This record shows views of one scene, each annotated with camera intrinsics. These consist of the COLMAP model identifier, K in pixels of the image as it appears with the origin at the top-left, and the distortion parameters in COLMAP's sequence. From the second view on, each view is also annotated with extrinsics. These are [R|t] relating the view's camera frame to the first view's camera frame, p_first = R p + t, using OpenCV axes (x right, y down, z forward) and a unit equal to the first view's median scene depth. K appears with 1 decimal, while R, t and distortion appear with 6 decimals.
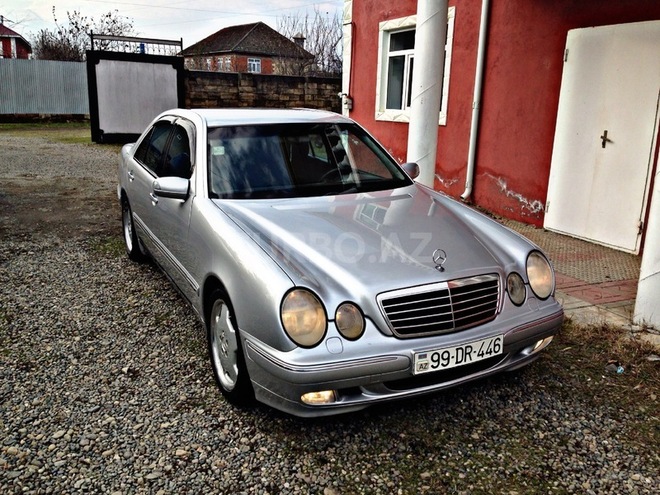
lens RADIAL K [[606.4, 0, 332.9], [0, 606.4, 238.1], [0, 0, 1]] dist [0.174729, -0.290598]
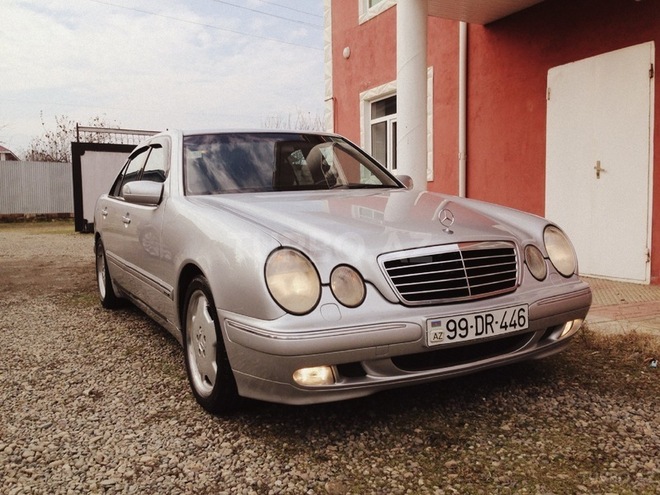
lens RADIAL K [[603.8, 0, 330.0], [0, 603.8, 247.5], [0, 0, 1]] dist [0.172685, -0.294050]
pose [[0.998937, -0.042946, 0.016770, -0.007525], [0.045015, 0.987126, -0.153476, 0.195981], [-0.009963, 0.154068, 0.988010, 0.150238]]
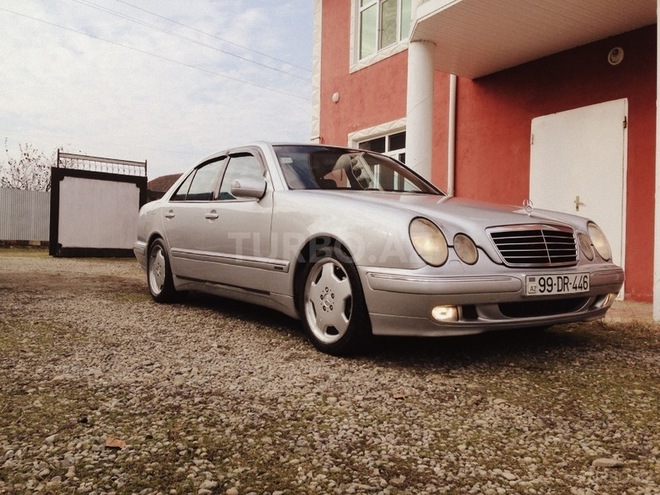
lens RADIAL K [[603.8, 0, 330.0], [0, 603.8, 247.5], [0, 0, 1]] dist [0.172685, -0.294050]
pose [[0.992470, -0.002140, 0.122465, -0.326895], [0.030090, 0.973467, -0.226842, 0.350166], [-0.118730, 0.228819, 0.966201, -0.039086]]
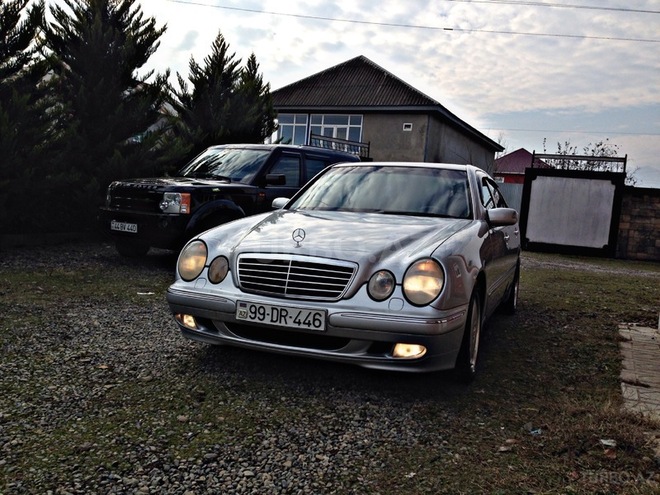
lens RADIAL K [[608.7, 0, 330.0], [0, 608.7, 247.5], [0, 0, 1]] dist [0.084240, -0.013101]
pose [[0.653890, 0.078374, -0.752520, 1.052958], [-0.233449, 0.966990, -0.102141, 0.154713], [0.719673, 0.242464, 0.650601, 0.302514]]
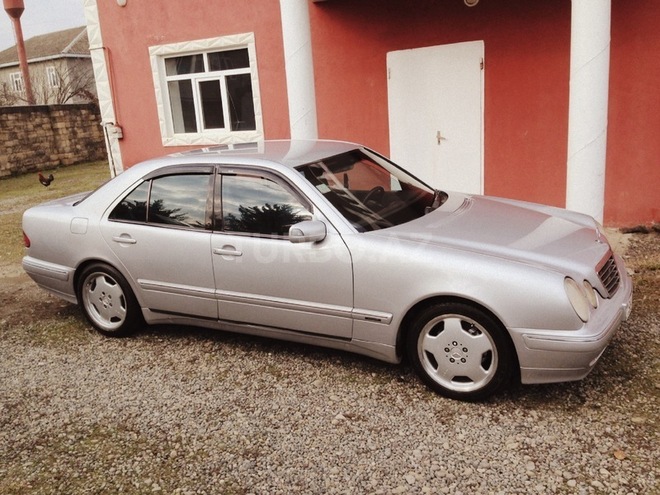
lens RADIAL K [[603.8, 0, 330.0], [0, 603.8, 247.5], [0, 0, 1]] dist [0.172685, -0.294050]
pose [[0.814102, -0.214572, 0.539627, -0.994444], [0.217338, 0.974280, 0.059519, -0.139293], [-0.538519, 0.068826, 0.839798, 0.205549]]
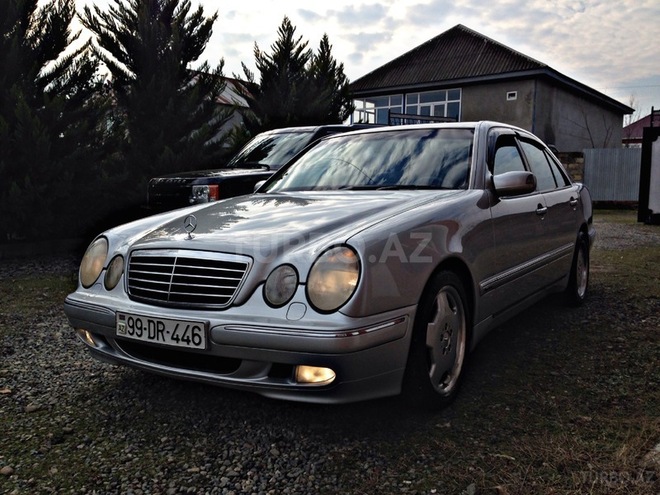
lens RADIAL K [[603.8, 0, 330.0], [0, 603.8, 247.5], [0, 0, 1]] dist [0.172685, -0.294050]
pose [[0.488504, 0.063559, -0.870244, 1.024064], [-0.195744, 0.979906, -0.038311, 0.058946], [0.850322, 0.189060, 0.491129, 0.733256]]
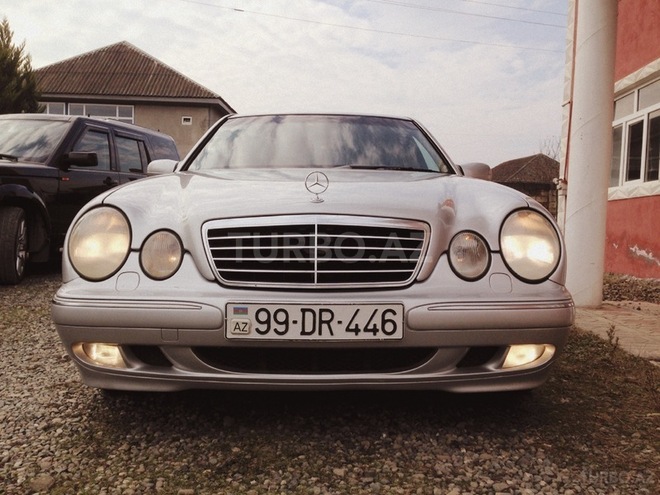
lens RADIAL K [[603.8, 0, 330.0], [0, 603.8, 247.5], [0, 0, 1]] dist [0.172685, -0.294050]
pose [[0.894154, 0.020602, -0.447285, 0.477396], [-0.112812, 0.977081, -0.180514, 0.215887], [0.433315, 0.211867, 0.875986, 0.433636]]
